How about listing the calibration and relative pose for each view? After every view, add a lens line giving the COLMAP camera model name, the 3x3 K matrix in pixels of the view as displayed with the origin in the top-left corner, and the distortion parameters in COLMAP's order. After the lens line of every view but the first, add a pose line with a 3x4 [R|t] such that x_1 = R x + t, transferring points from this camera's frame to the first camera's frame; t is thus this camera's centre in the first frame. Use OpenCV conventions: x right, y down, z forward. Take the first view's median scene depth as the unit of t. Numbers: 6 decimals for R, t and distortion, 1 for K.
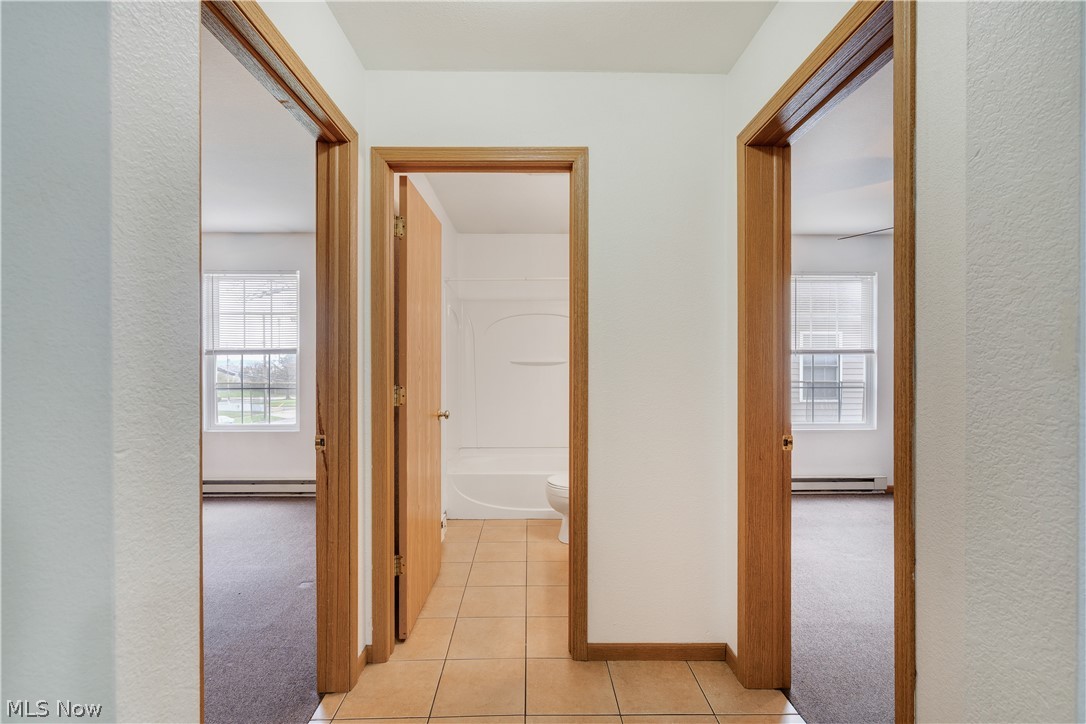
lens RADIAL K [[492.8, 0, 543.0], [0, 492.8, 362.0], [0, 0, 1]] dist [0.000182, -0.000076]
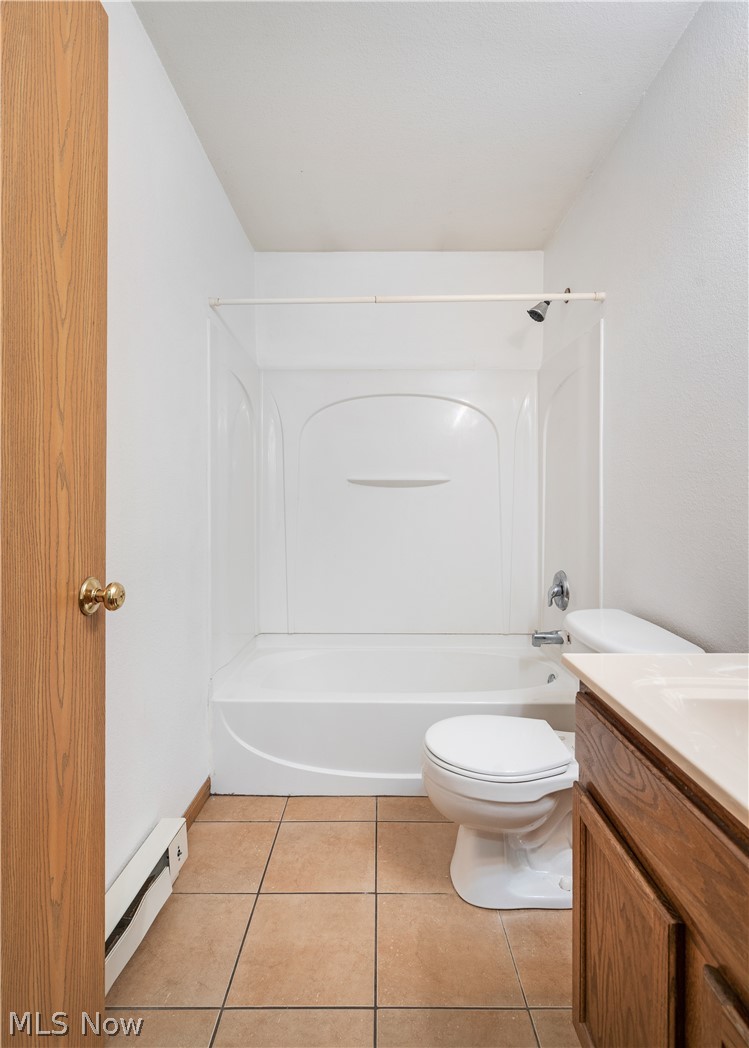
lens RADIAL K [[514.2, 0, 377.9], [0, 514.2, 507.4], [0, 0, 1]] dist [0.000525, -0.000012]
pose [[0.999457, 0.002707, -0.032832, -0.013812], [-0.002510, 0.999979, 0.006021, 0.027214], [0.032848, -0.005935, 0.999443, 0.429209]]
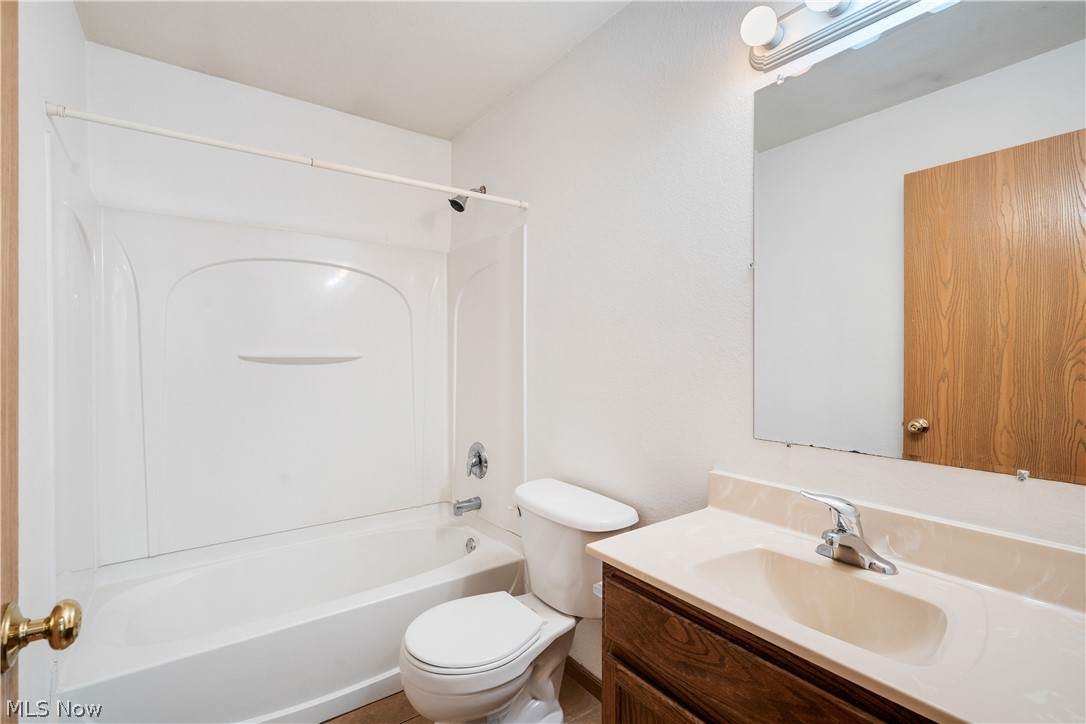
lens RADIAL K [[492.8, 0, 543.0], [0, 492.8, 362.0], [0, 0, 1]] dist [0.000182, -0.000076]
pose [[0.823986, -0.003250, 0.566601, -0.094291], [-0.002237, 0.999957, 0.008989, -0.000093], [-0.566606, -0.008675, 0.823943, 0.463759]]
